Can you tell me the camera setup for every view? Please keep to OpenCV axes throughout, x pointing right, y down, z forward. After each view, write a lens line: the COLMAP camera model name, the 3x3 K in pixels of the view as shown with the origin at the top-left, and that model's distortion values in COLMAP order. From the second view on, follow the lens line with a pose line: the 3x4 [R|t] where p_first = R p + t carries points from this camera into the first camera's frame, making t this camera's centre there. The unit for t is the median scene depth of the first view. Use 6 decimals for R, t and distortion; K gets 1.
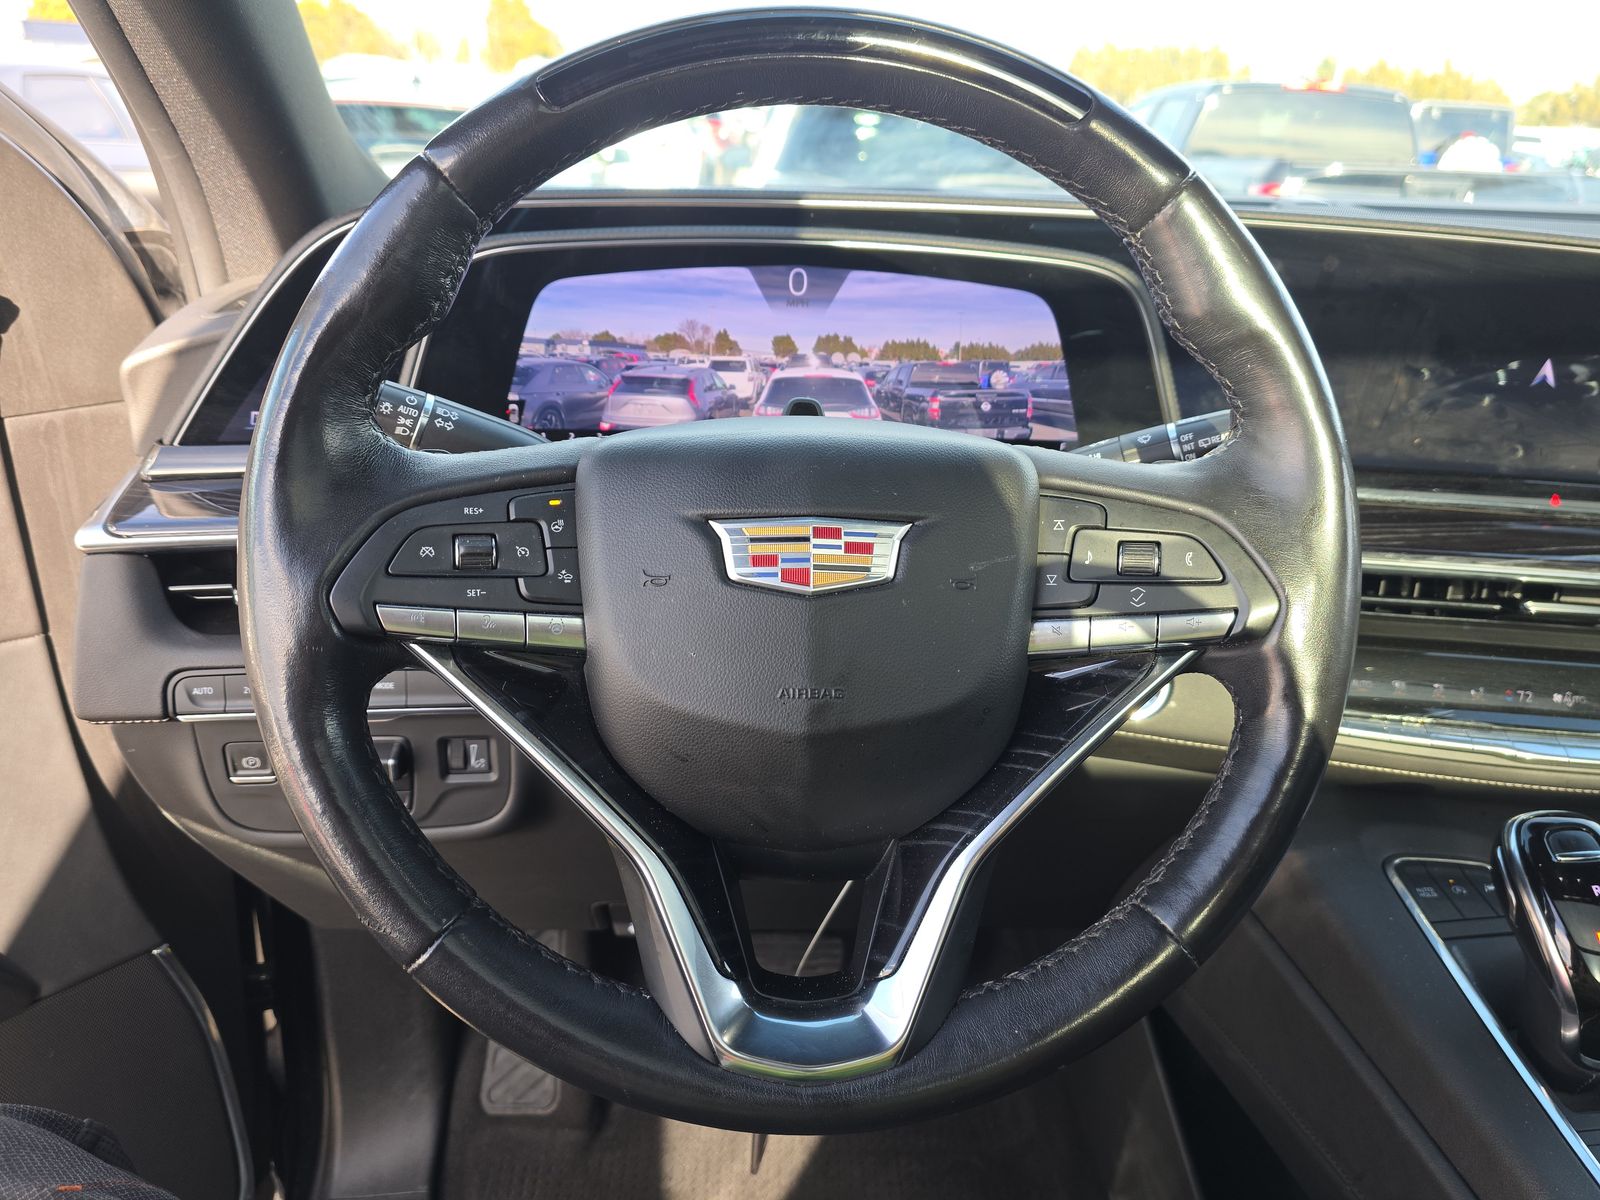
lens RADIAL K [[1061.6, 0, 800.6], [0, 1061.6, 587.2], [0, 0, 1]] dist [-0.002074, -0.003192]
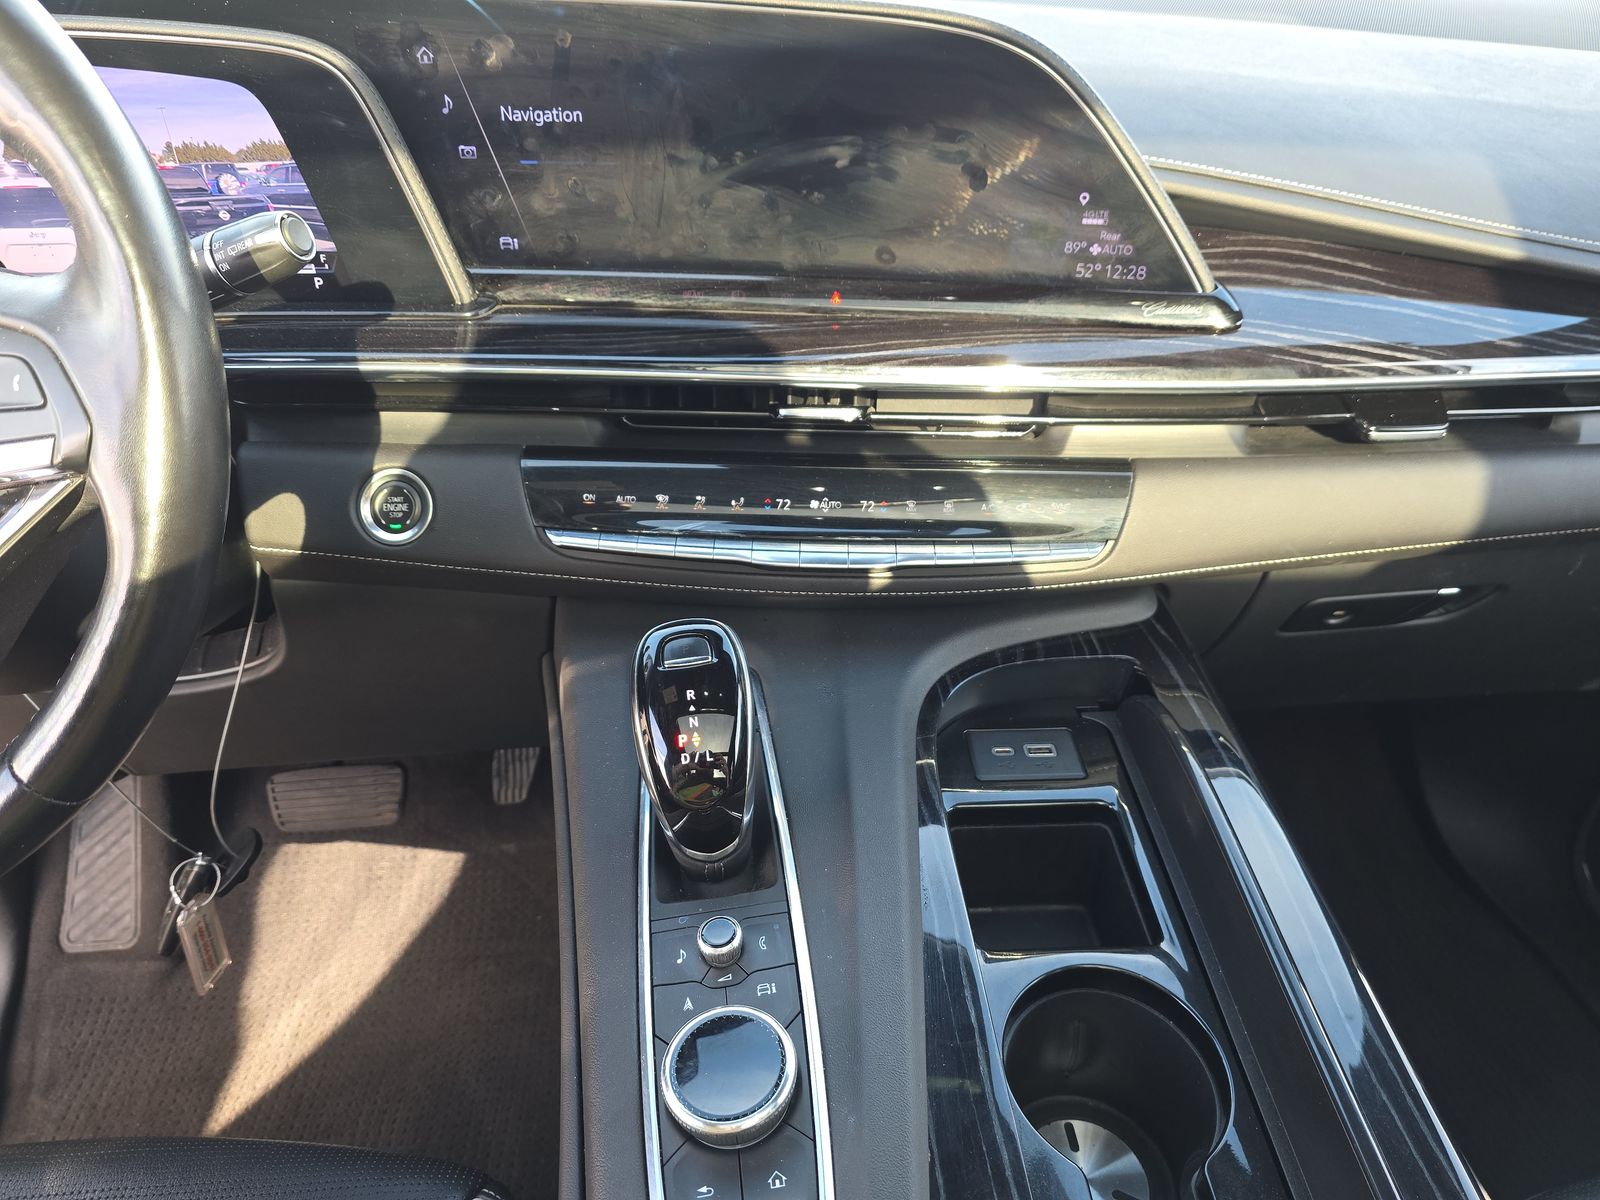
lens RADIAL K [[1061.6, 0, 797.2], [0, 1061.6, 601.6], [0, 0, 1]] dist [-0.002074, -0.003192]
pose [[0.996877, -0.053252, 0.058322, 0.600778], [0.042054, 0.982999, 0.178730, 0.014934], [-0.066848, -0.175719, 0.982168, 0.008784]]
